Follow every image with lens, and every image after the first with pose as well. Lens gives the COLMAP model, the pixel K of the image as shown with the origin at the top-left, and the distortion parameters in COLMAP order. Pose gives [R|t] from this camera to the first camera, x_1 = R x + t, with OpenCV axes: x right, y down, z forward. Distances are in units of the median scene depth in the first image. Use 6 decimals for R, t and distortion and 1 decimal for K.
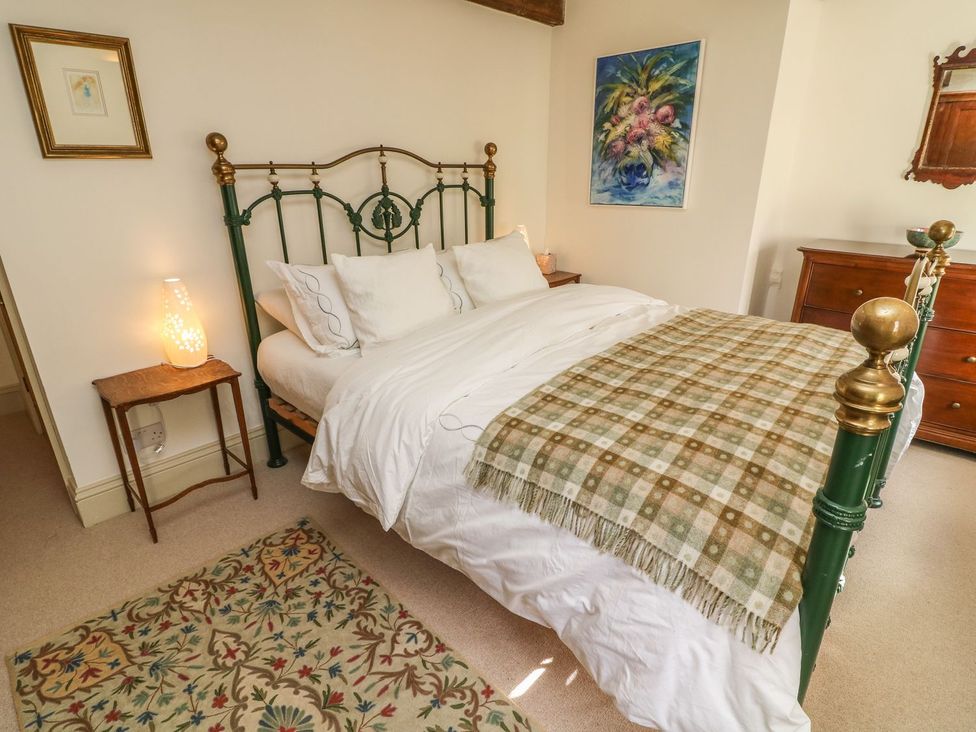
lens RADIAL K [[524.3, 0, 493.9], [0, 524.3, 365.0], [0, 0, 1]] dist [0.003576, -0.017585]
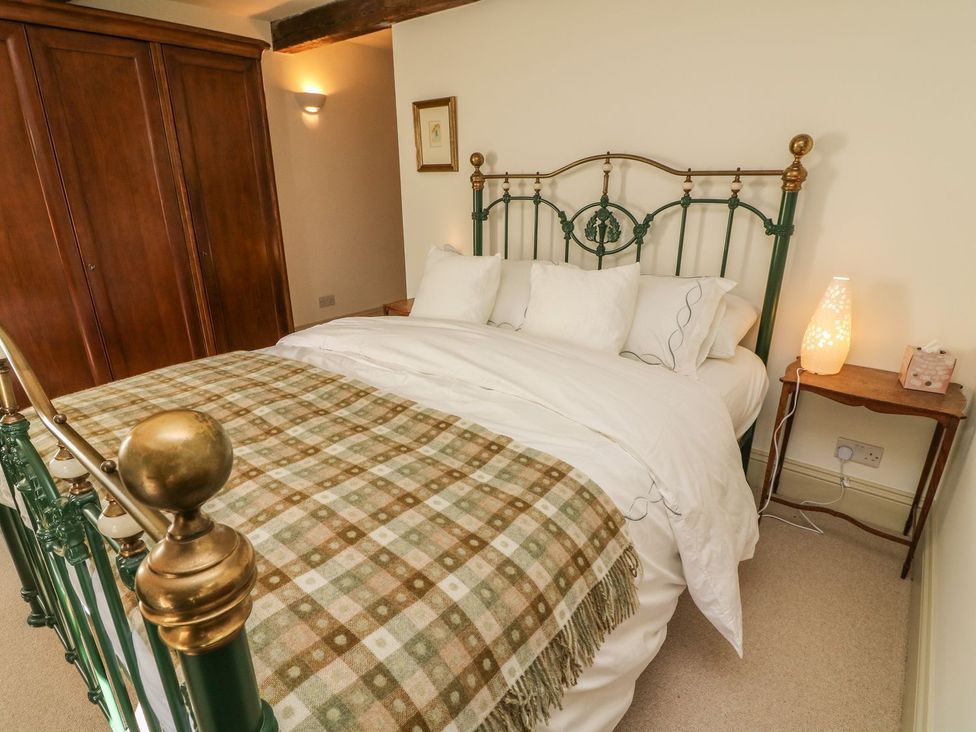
lens RADIAL K [[524.3, 0, 493.9], [0, 524.3, 365.0], [0, 0, 1]] dist [0.003576, -0.017585]
pose [[0.039535, 0.339491, -0.939778, 0.763259], [-0.340704, 0.888732, 0.306718, -0.297647], [0.939339, 0.308060, 0.150802, 0.778940]]
